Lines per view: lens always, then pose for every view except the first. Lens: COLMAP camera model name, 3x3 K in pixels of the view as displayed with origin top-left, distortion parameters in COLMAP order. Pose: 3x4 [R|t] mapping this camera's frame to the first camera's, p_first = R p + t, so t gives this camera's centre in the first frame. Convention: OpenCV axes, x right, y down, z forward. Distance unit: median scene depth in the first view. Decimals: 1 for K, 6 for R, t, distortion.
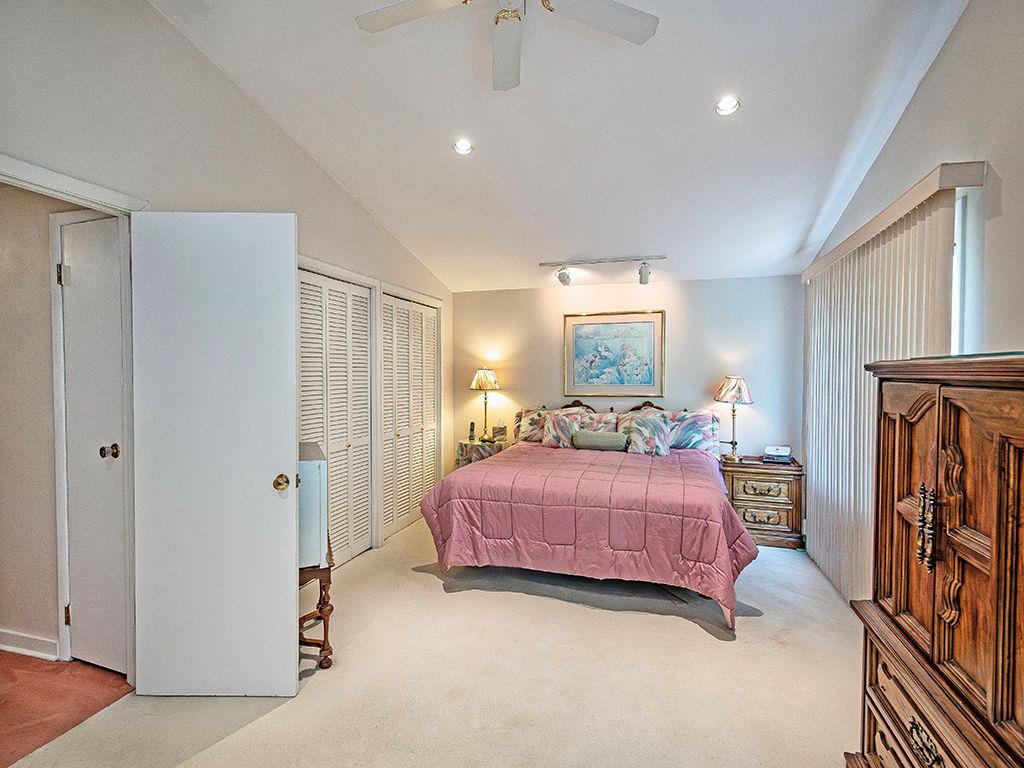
lens RADIAL K [[507.9, 0, 510.5], [0, 507.9, 376.9], [0, 0, 1]] dist [0.033432, -0.018051]
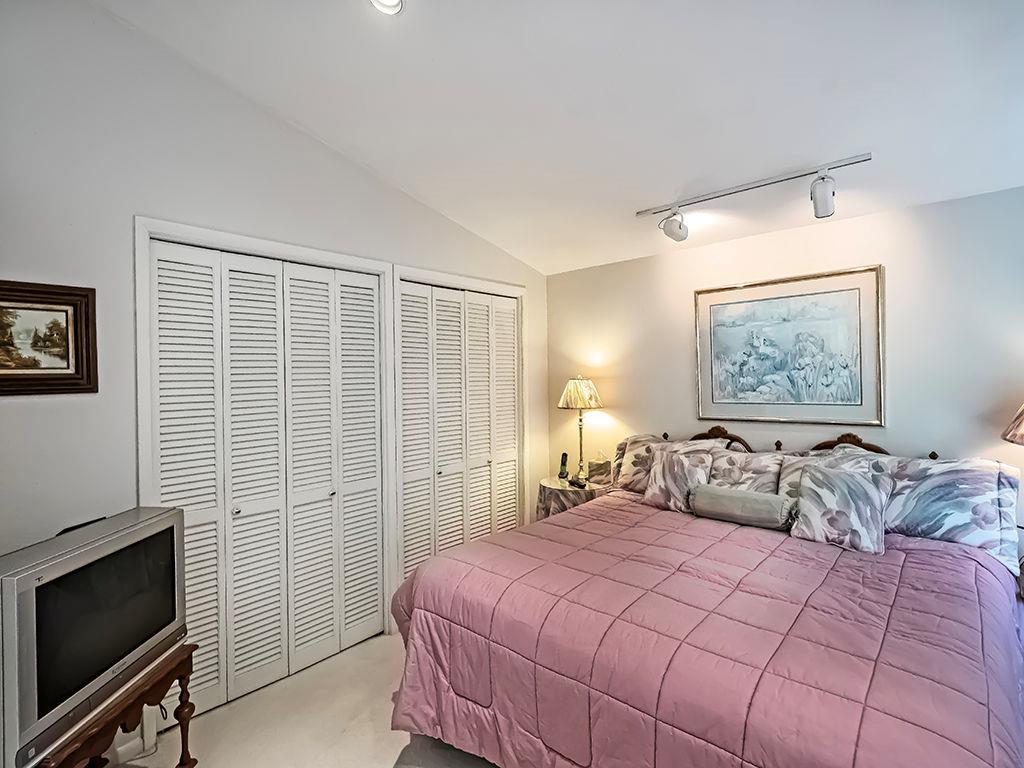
lens RADIAL K [[507.9, 0, 510.5], [0, 507.9, 376.9], [0, 0, 1]] dist [0.033432, -0.018051]
pose [[0.913770, -0.017603, -0.405851, 0.165352], [0.017223, 0.999841, -0.004590, -0.017961], [0.405867, -0.002795, 0.913928, 0.351681]]
